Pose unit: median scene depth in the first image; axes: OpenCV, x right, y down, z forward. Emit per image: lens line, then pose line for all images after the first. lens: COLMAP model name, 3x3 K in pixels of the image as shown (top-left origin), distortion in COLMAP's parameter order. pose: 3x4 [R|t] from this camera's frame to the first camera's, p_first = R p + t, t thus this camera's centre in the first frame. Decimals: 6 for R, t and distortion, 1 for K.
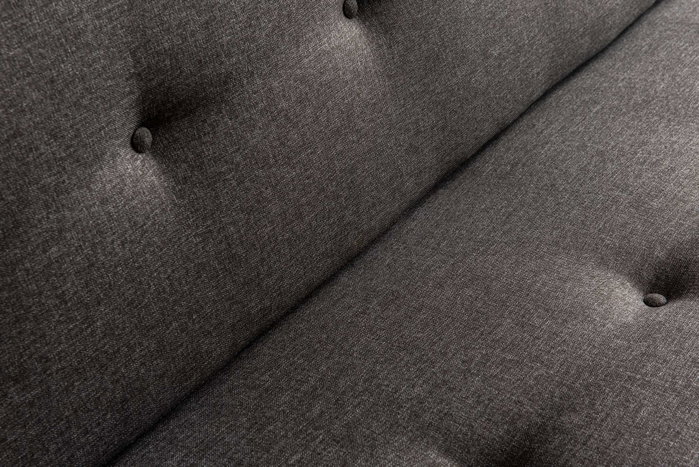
lens RADIAL K [[1337.1, 0, 349.6], [0, 1337.1, 234.8], [0, 0, 1]] dist [-0.018924, 0.000000]
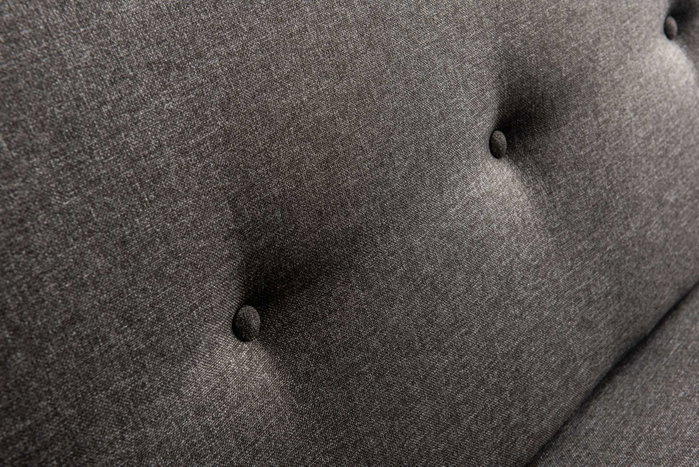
lens RADIAL K [[1337.1, 0, 350.1], [0, 1337.1, 232.4], [0, 0, 1]] dist [-0.018924, 0.000000]
pose [[0.997663, -0.059868, -0.032931, -0.069052], [0.053903, 0.985787, -0.159120, -0.001339], [0.041989, 0.156973, 0.986710, 0.266680]]
